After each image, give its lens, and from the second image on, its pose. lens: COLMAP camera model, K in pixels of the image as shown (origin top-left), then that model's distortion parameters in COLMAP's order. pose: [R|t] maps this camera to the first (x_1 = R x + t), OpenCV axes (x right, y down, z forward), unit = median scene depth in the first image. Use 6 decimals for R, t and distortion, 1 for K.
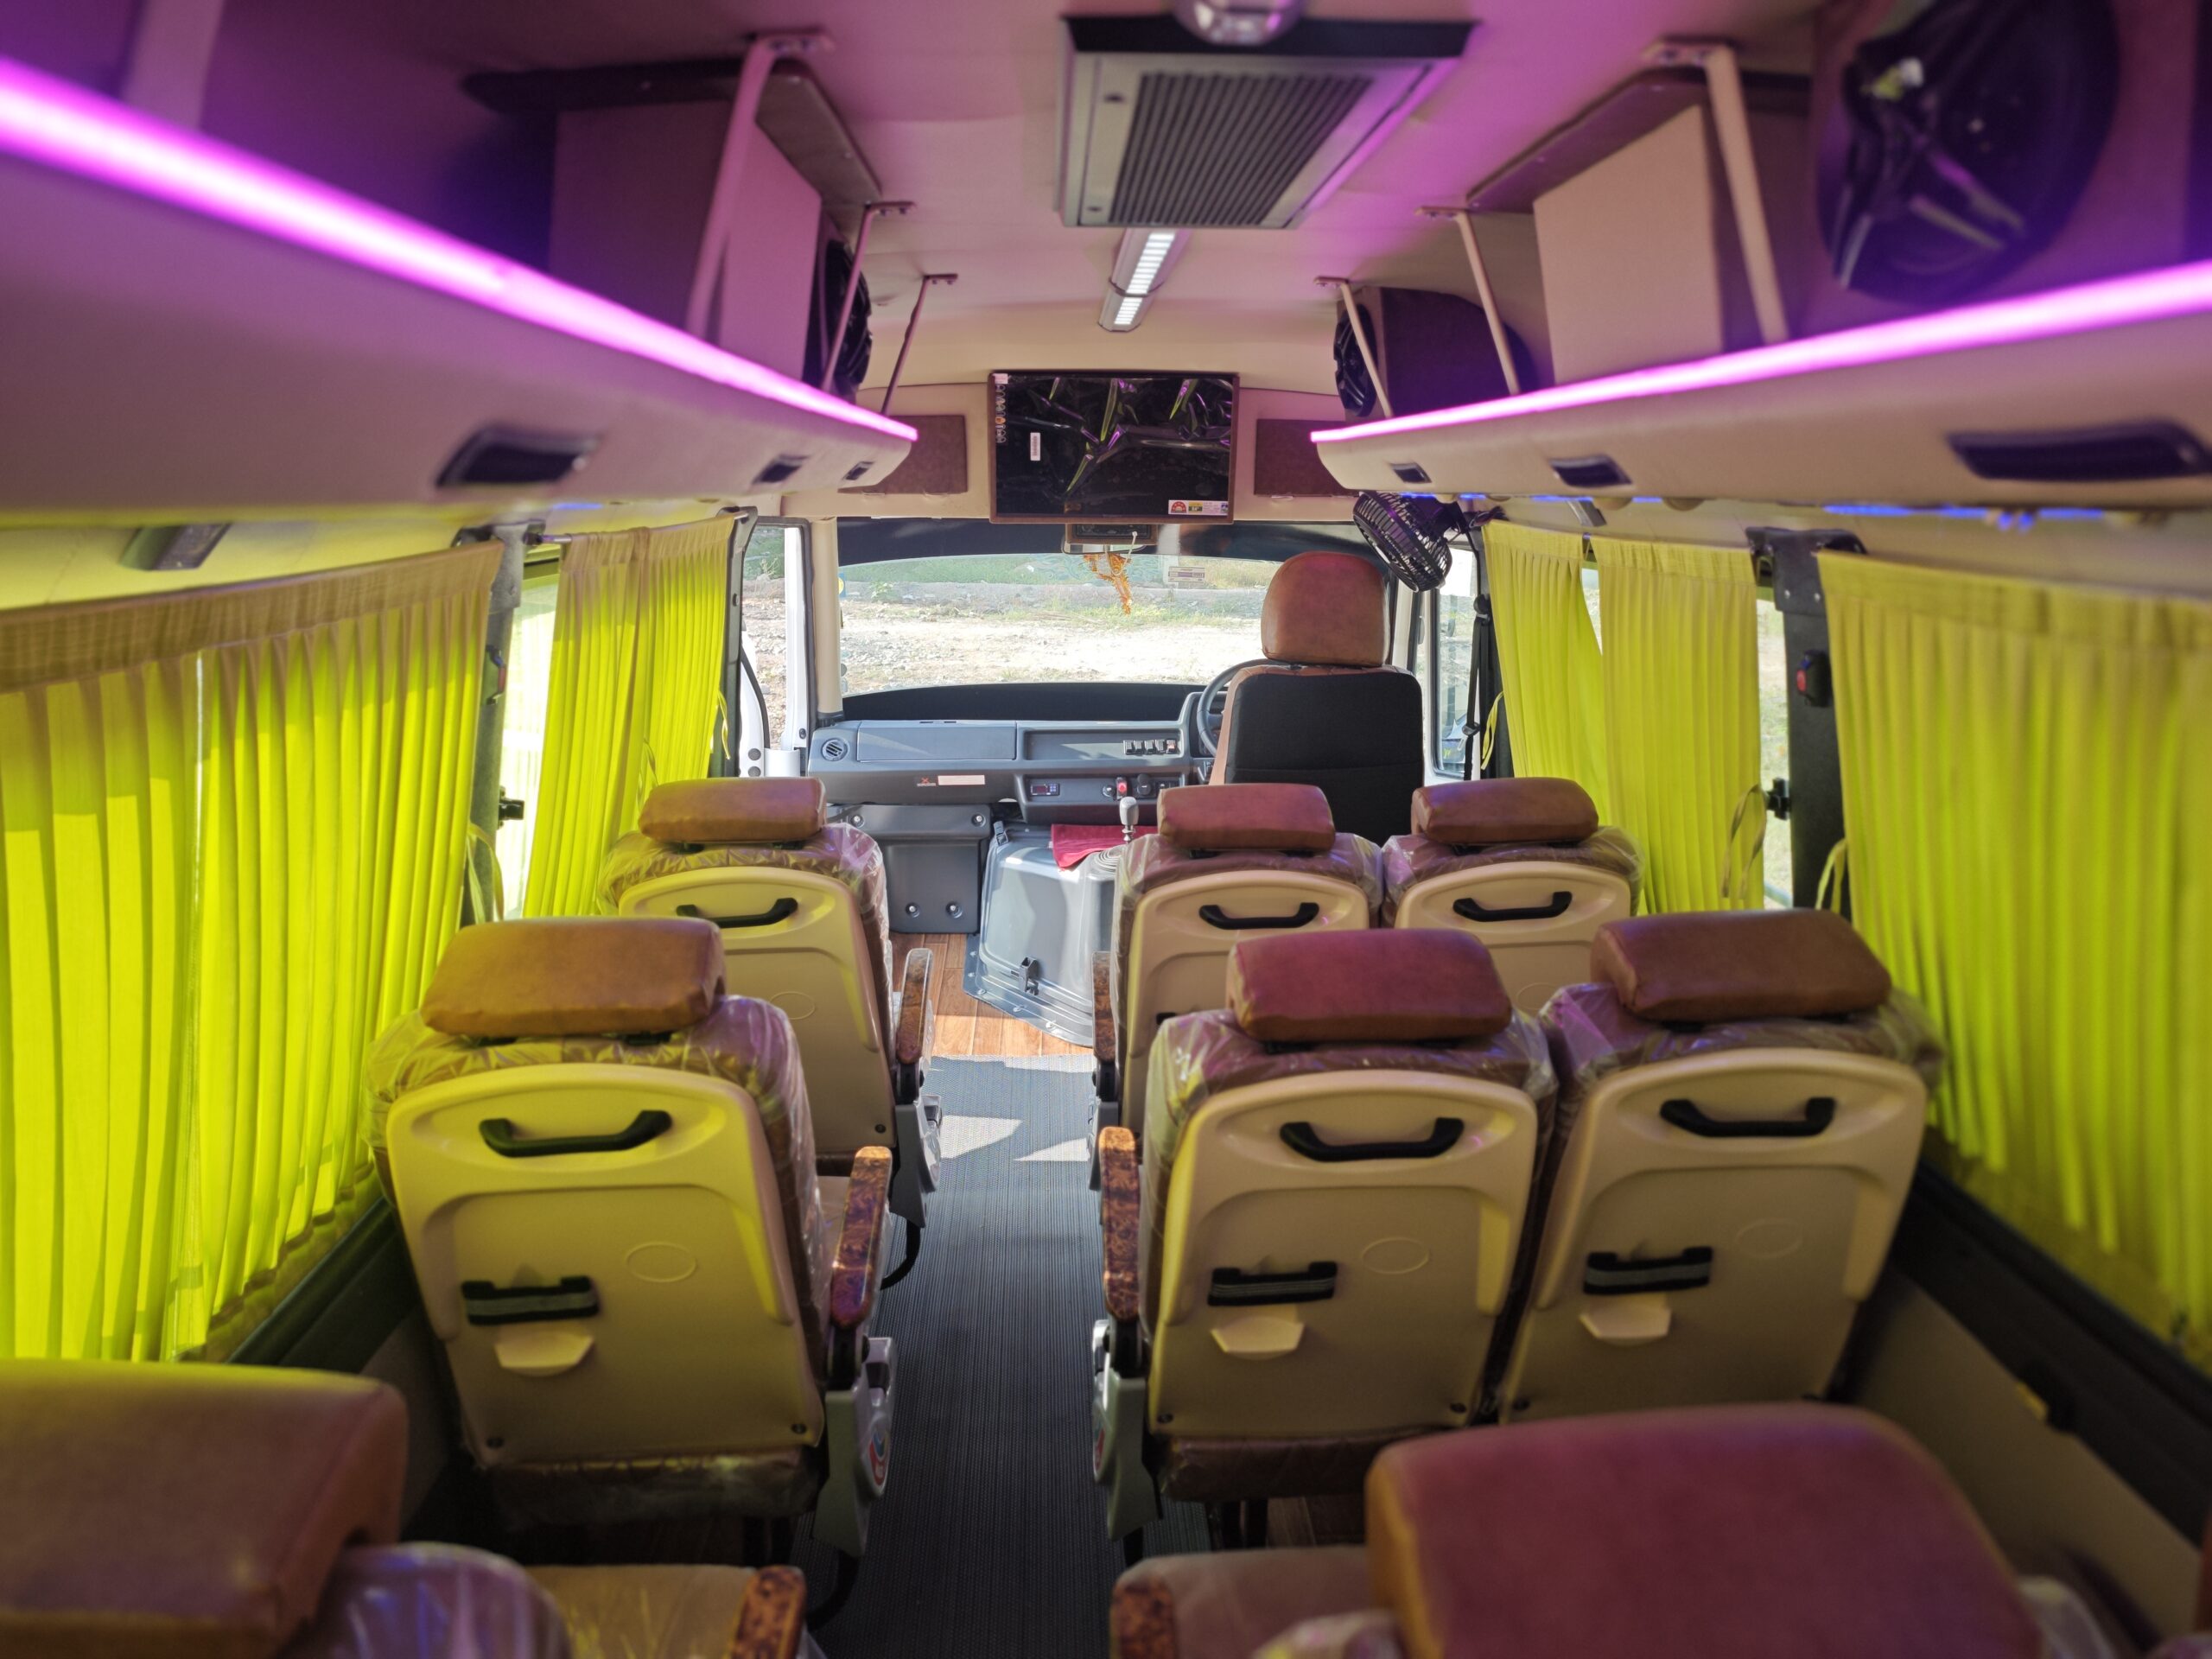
lens RADIAL K [[1571.2, 0, 1145.4], [0, 1571.2, 824.1], [0, 0, 1]] dist [-0.004587, 0.001685]
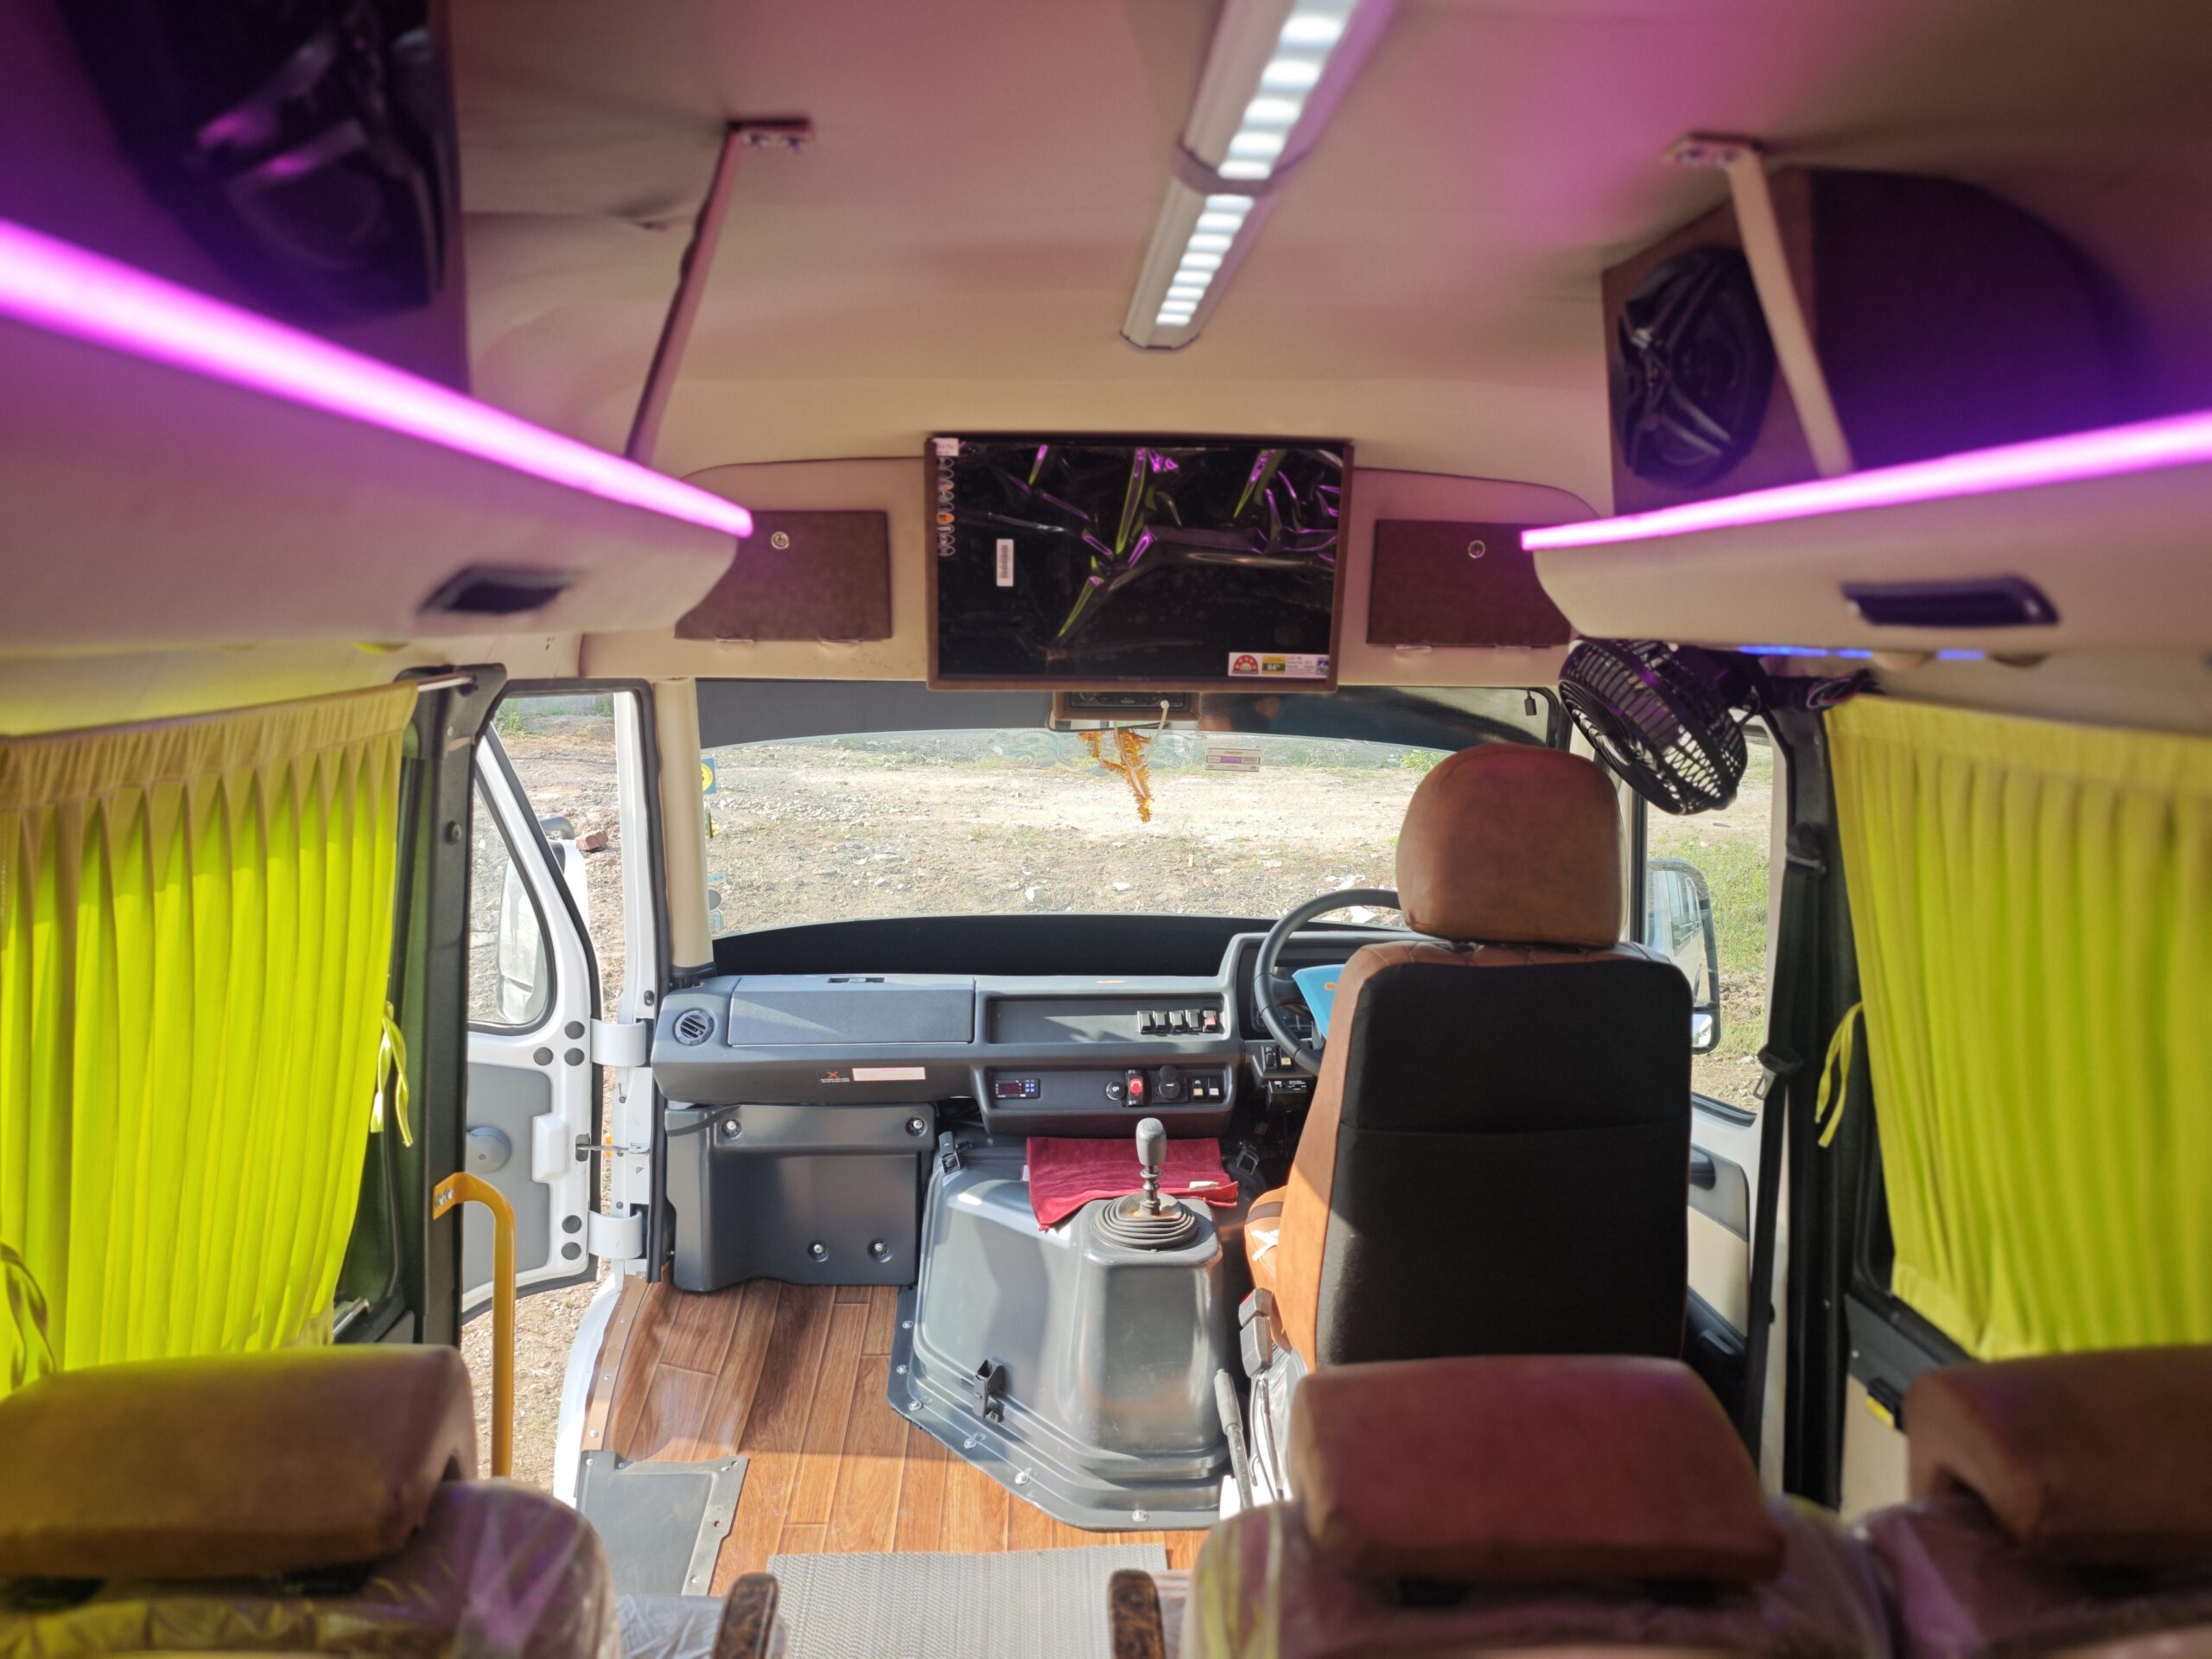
lens RADIAL K [[1526.1, 0, 1114.1], [0, 1526.1, 837.6], [0, 0, 1]] dist [0.031606, 0.008317]
pose [[0.999994, 0.003111, -0.001519, -0.024394], [-0.003214, 0.997280, -0.073640, -0.083509], [0.001286, 0.073645, 0.997284, 0.380918]]
